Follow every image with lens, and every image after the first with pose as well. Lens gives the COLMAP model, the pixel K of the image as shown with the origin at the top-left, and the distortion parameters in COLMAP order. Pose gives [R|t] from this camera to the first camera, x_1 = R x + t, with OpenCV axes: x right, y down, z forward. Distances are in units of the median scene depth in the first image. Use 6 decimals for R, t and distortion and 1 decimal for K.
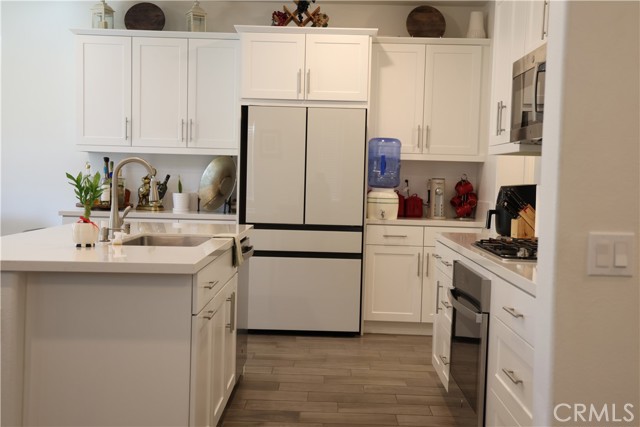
lens RADIAL K [[762.1, 0, 320.0], [0, 762.1, 213.5], [0, 0, 1]] dist [0.095723, 0.000685]
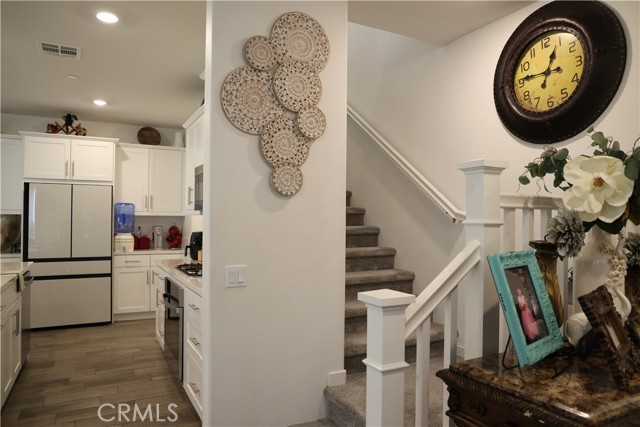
lens RADIAL K [[444.2, 0, 320.0], [0, 444.2, 213.5], [0, 0, 1]] dist [-0.083727, 0.069439]
pose [[0.880922, -0.013991, 0.473055, 0.008045], [0.038756, 0.998338, -0.042646, -0.018550], [-0.471672, 0.055901, 0.880000, -0.046075]]
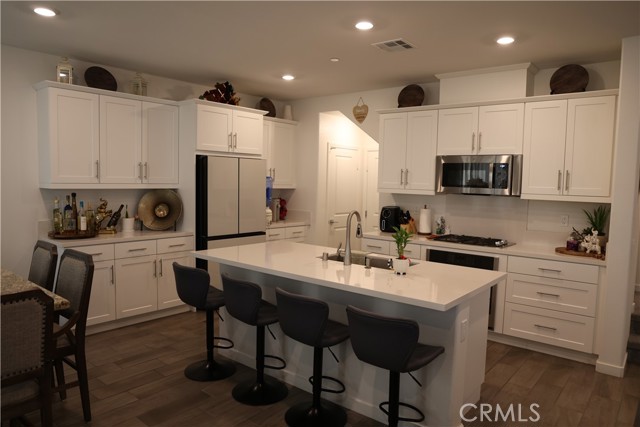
lens RADIAL K [[444.2, 0, 320.0], [0, 444.2, 213.5], [0, 0, 1]] dist [-0.083727, 0.069439]
pose [[0.625253, -0.071359, 0.777153, -0.605671], [0.031905, 0.997316, 0.065906, -0.079594], [-0.779769, -0.016413, 0.625852, 0.307388]]
